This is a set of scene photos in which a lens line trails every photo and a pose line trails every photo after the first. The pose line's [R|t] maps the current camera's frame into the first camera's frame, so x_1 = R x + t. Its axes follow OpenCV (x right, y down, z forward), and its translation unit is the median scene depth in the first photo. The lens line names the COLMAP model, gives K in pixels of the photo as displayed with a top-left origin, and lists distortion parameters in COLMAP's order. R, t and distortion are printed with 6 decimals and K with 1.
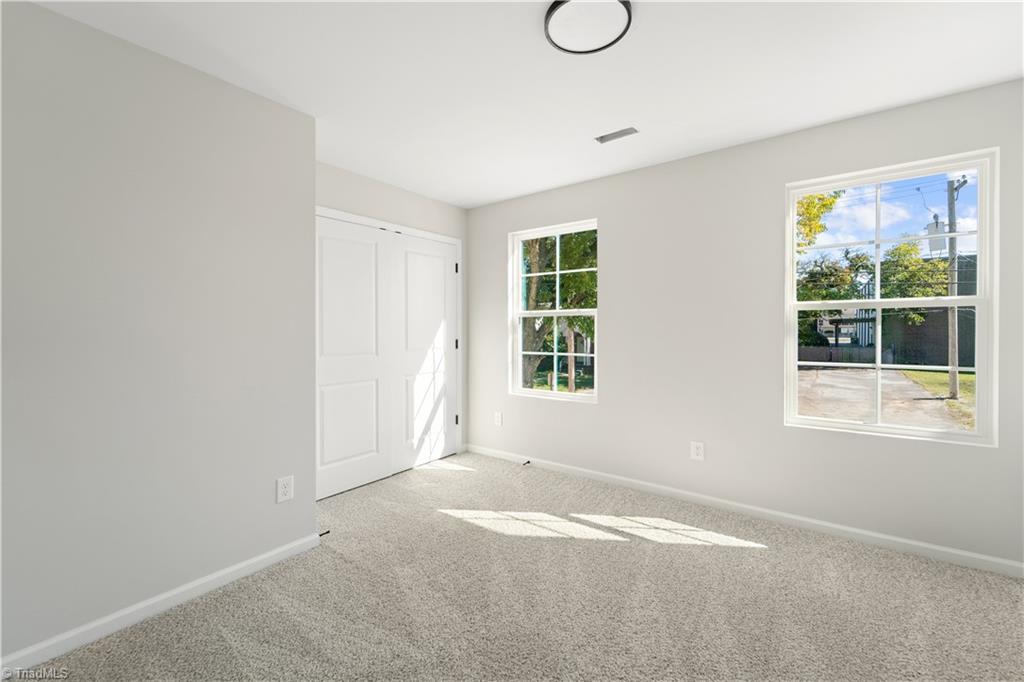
lens RADIAL K [[427.6, 0, 508.8], [0, 427.6, 332.0], [0, 0, 1]] dist [0.003358, 0.000077]
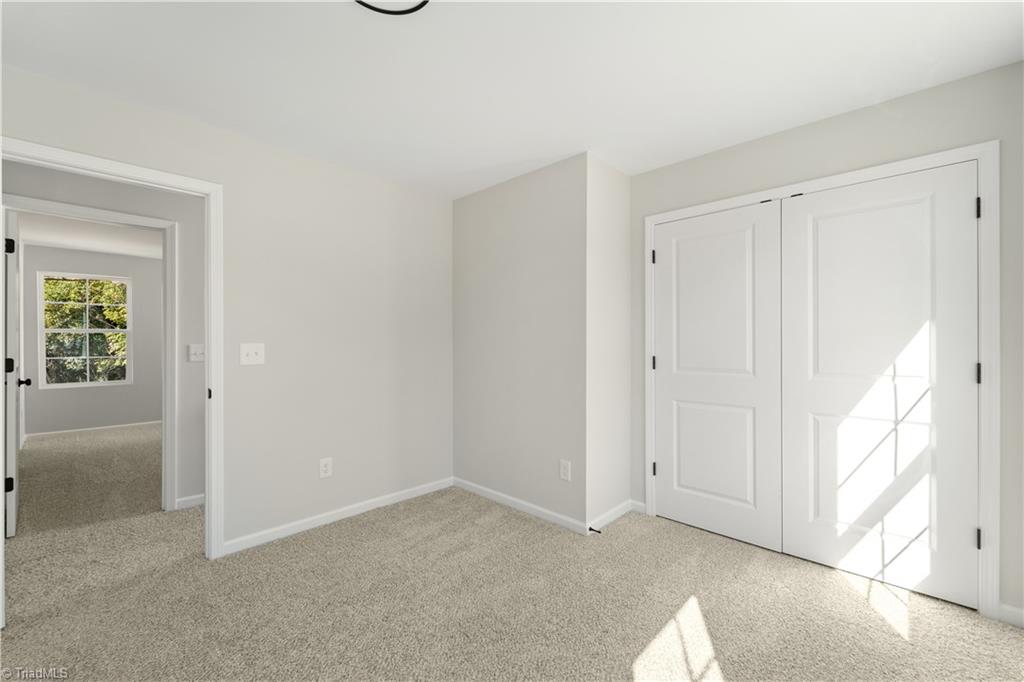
lens RADIAL K [[431.8, 0, 512.0], [0, 431.8, 341.0], [0, 0, 1]] dist [0.001897, 0.000133]
pose [[-0.123310, 0.000159, -0.992368, 0.442870], [-0.010348, 0.999945, 0.001446, -0.001620], [0.992314, 0.010447, -0.123301, 0.614554]]
